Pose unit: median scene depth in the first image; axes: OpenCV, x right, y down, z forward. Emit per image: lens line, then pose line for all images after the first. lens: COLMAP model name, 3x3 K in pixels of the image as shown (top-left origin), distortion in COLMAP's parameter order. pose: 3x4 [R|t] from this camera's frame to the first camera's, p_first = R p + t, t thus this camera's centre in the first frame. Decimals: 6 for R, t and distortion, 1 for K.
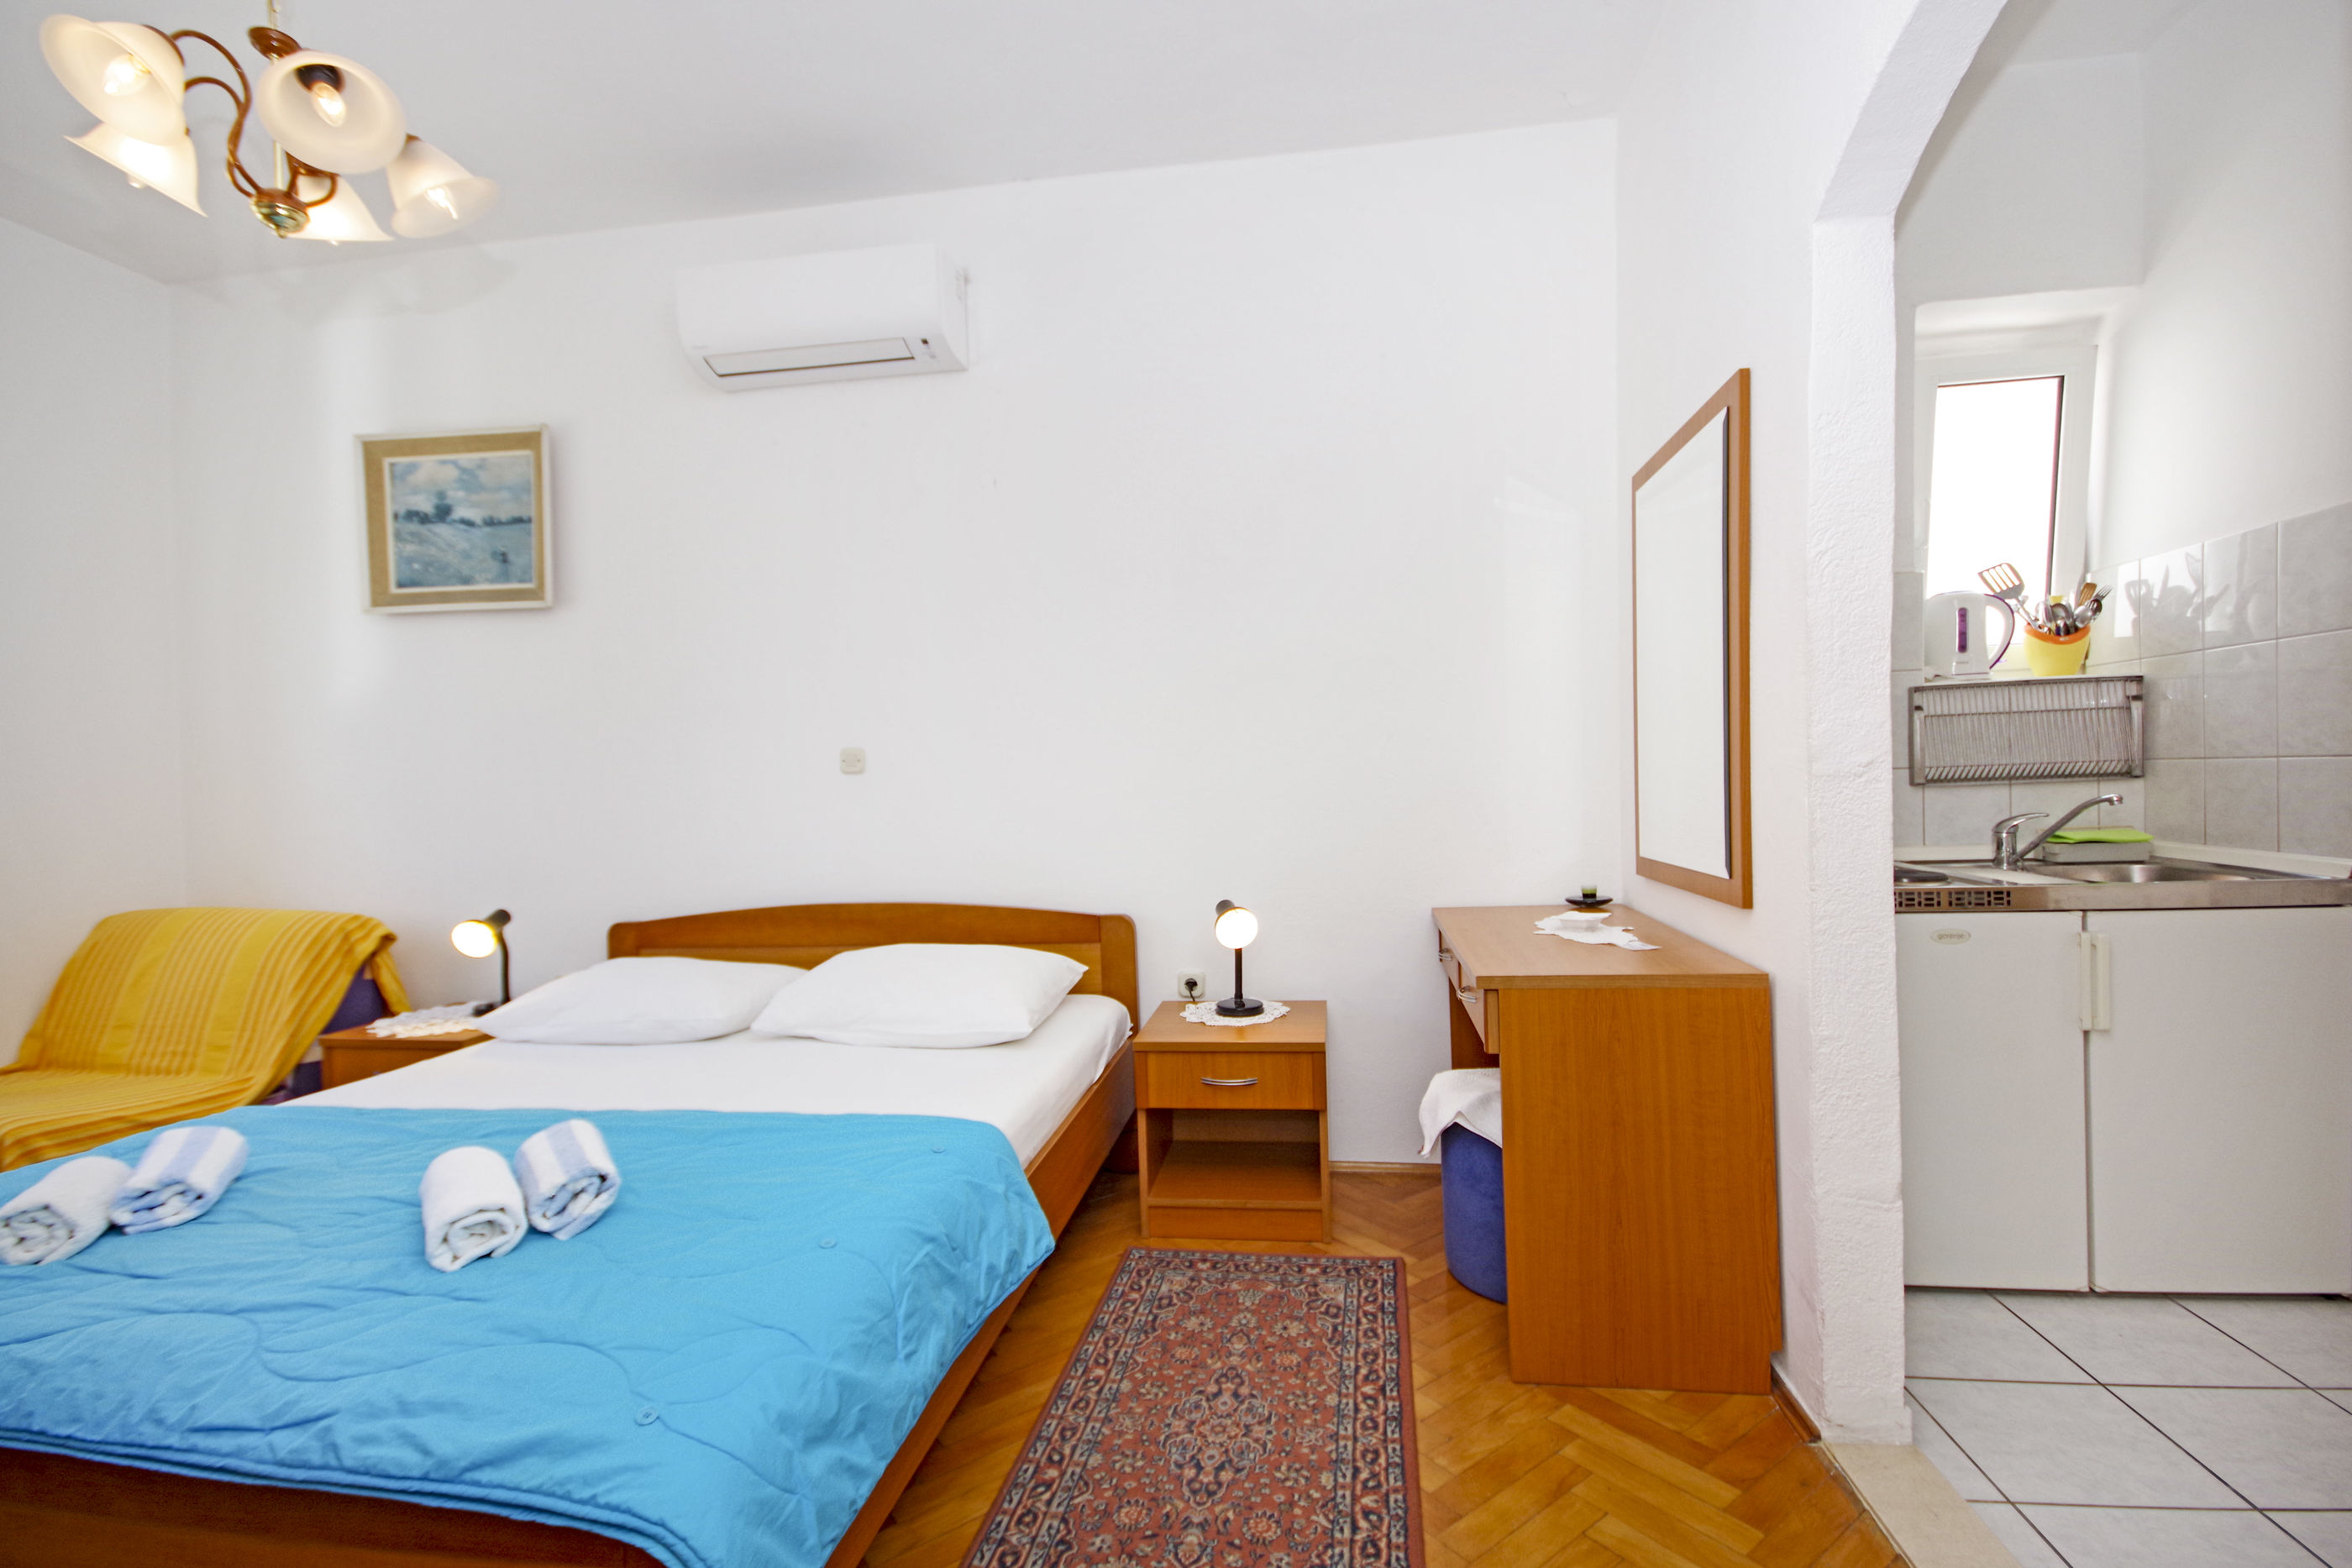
lens RADIAL K [[1005.8, 0, 1257.6], [0, 1005.8, 815.8], [0, 0, 1]] dist [0.001926, -0.000231]
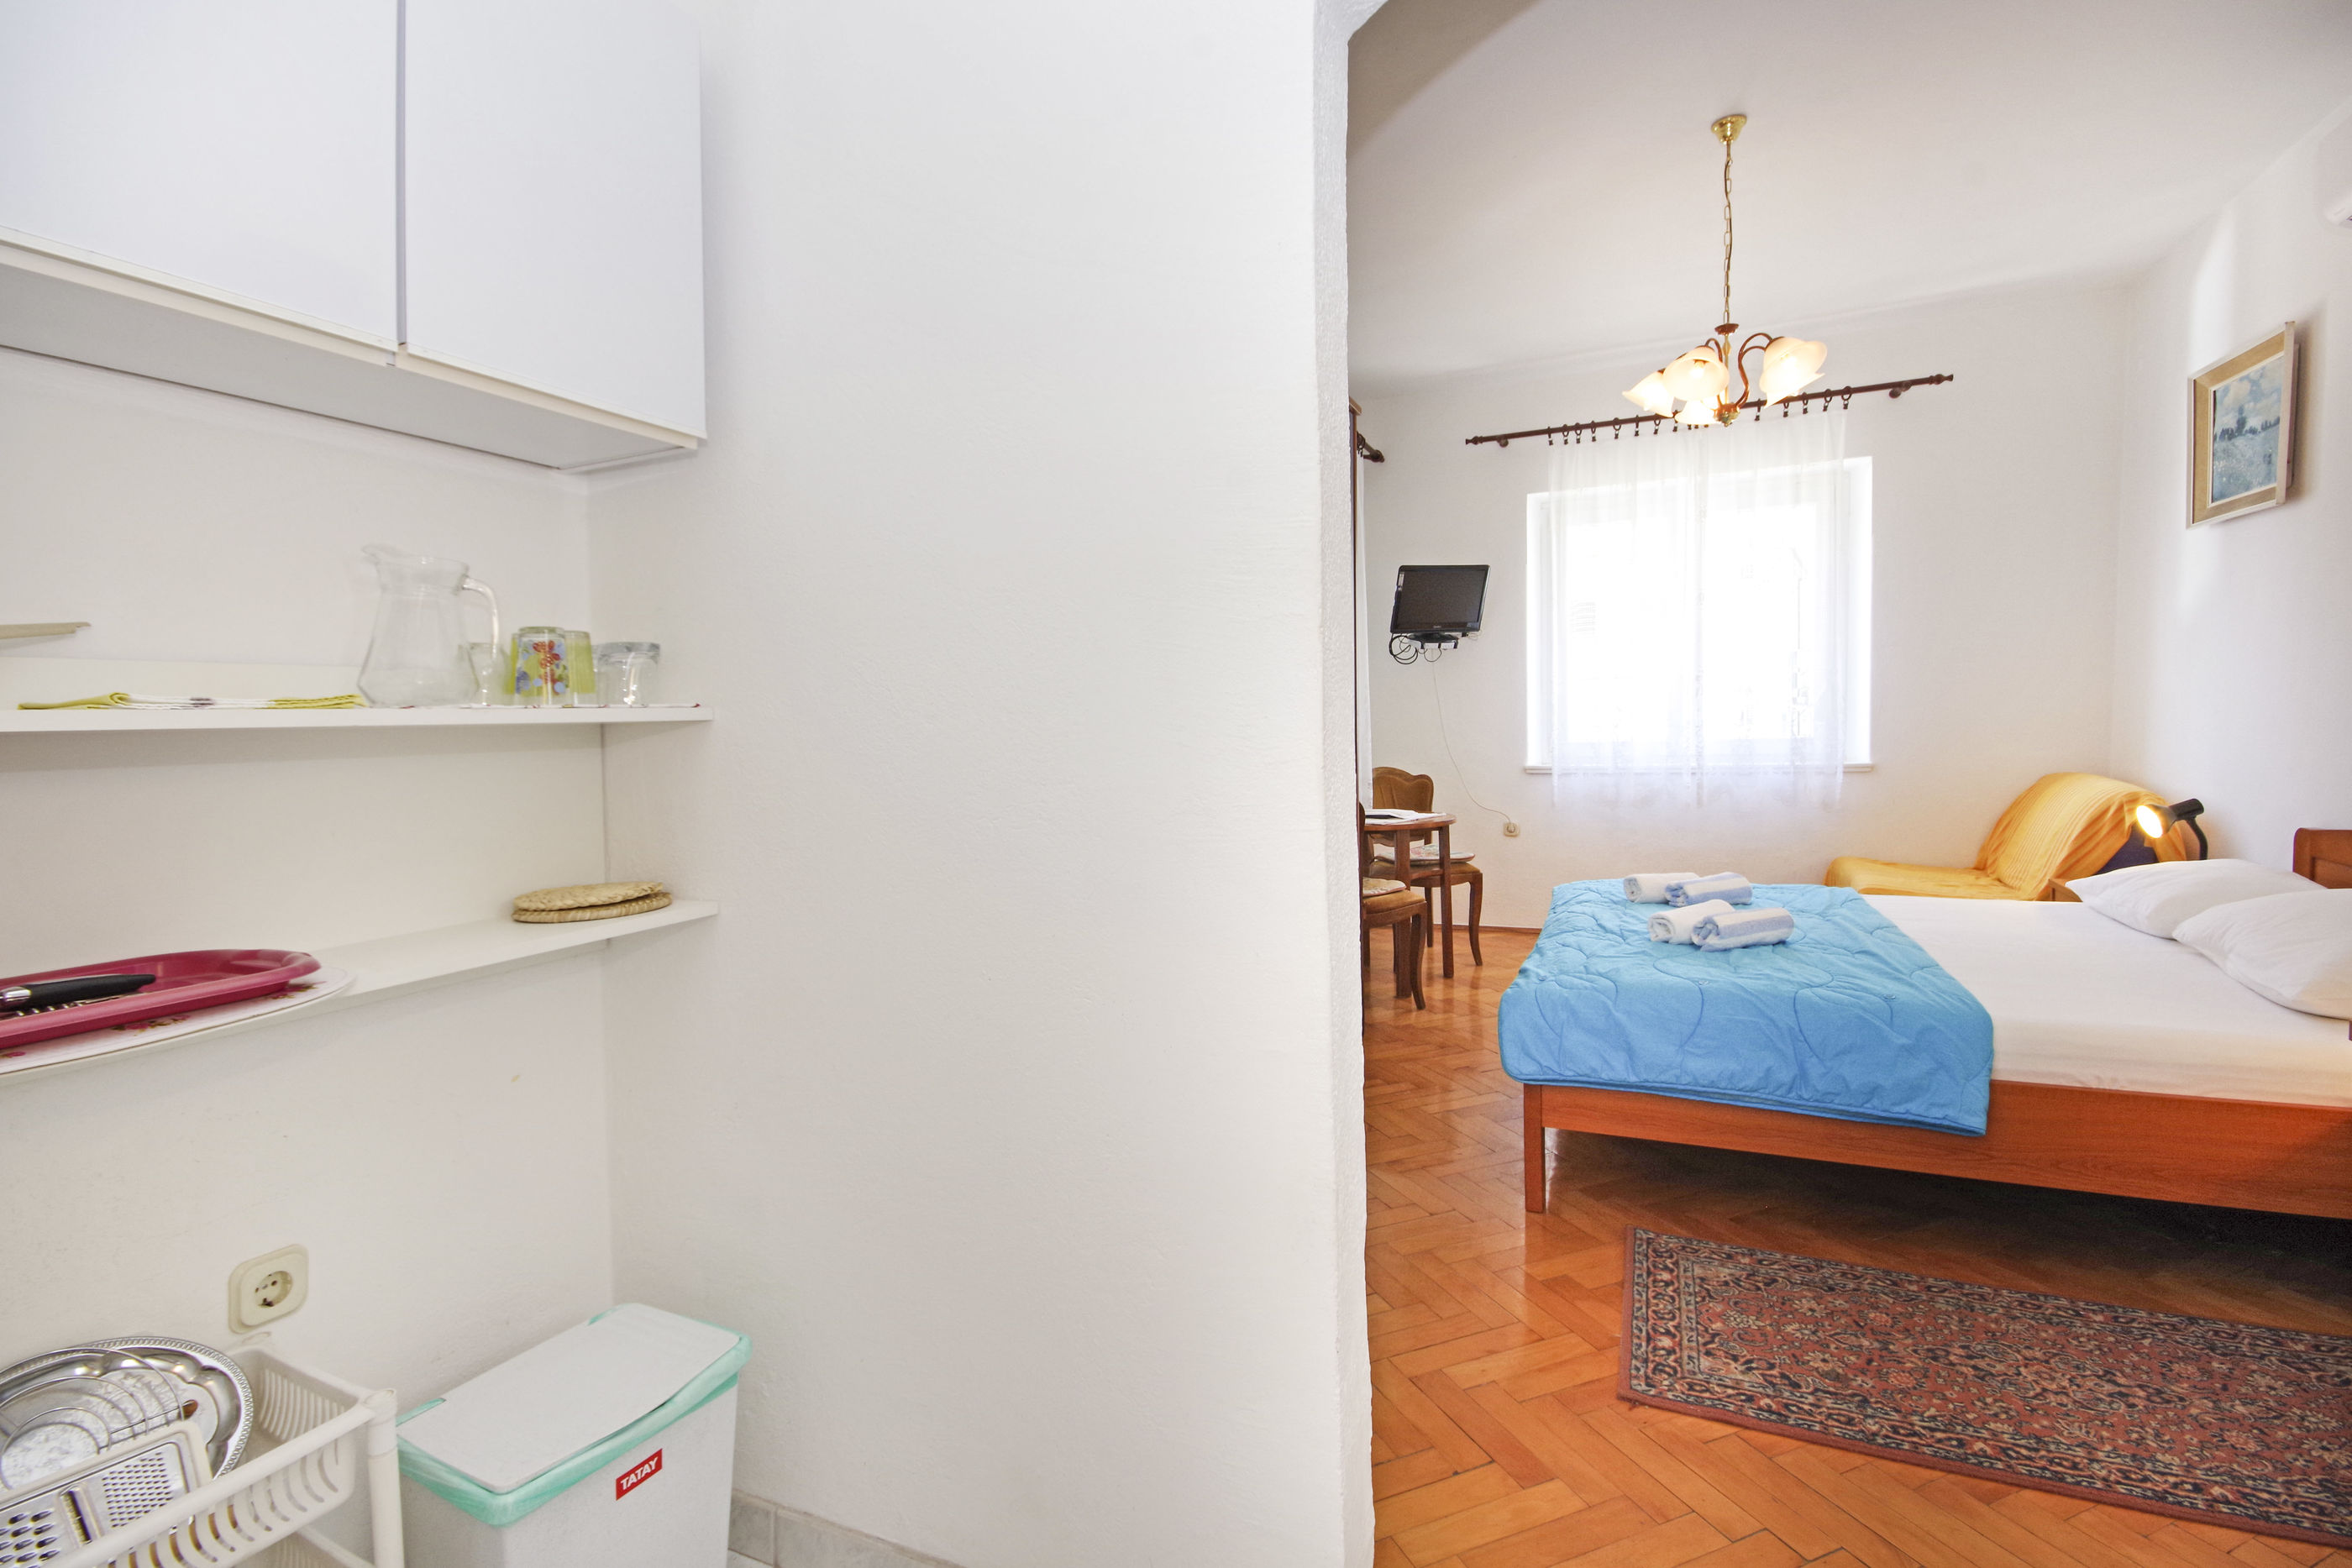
lens RADIAL K [[1022.3, 0, 1157.4], [0, 1022.3, 783.1], [0, 0, 1]] dist [0.033227, -0.025245]
pose [[-0.298764, 0.097104, -0.949374, 0.659733], [0.013261, 0.995136, 0.097611, -0.051298], [0.954235, 0.016573, -0.298599, 0.263146]]
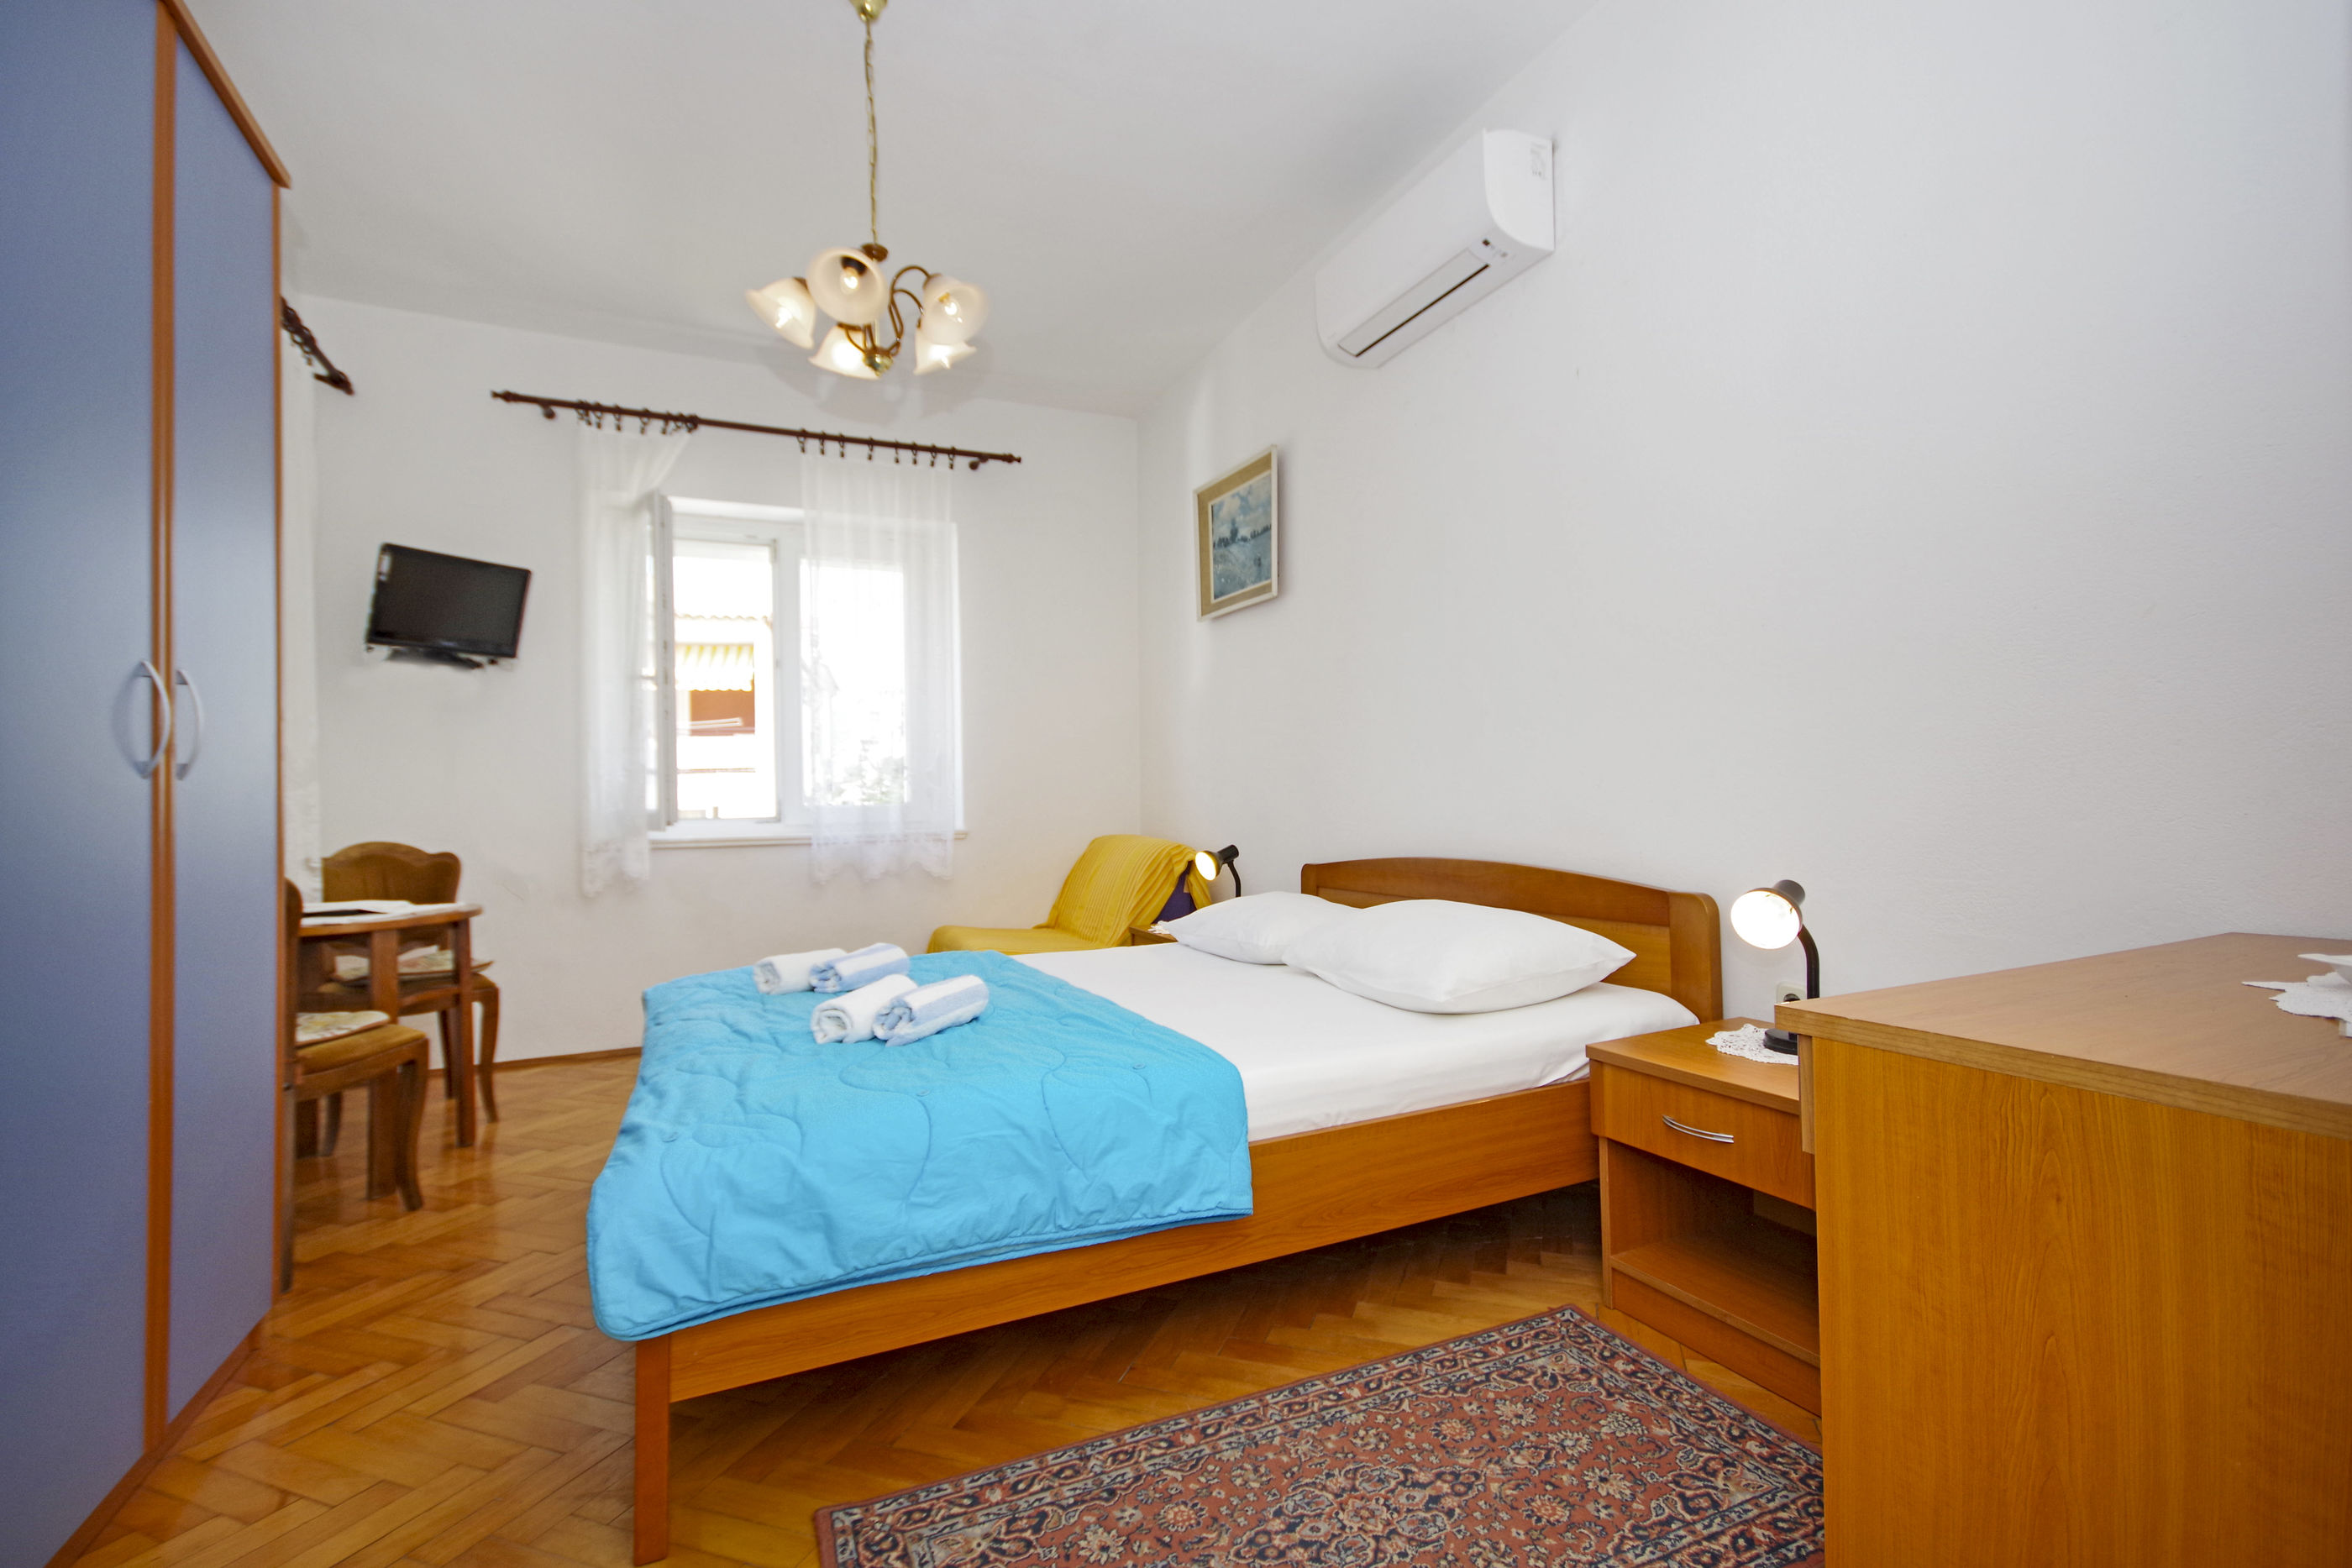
lens RADIAL K [[1064.5, 0, 1185.0], [0, 1064.5, 796.8], [0, 0, 1]] dist [-0.047175, 0.063386]
pose [[0.544862, 0.014115, -0.838407, 0.321147], [-0.018687, 0.999814, 0.004689, 0.028245], [0.838317, 0.013113, 0.545025, 0.242159]]
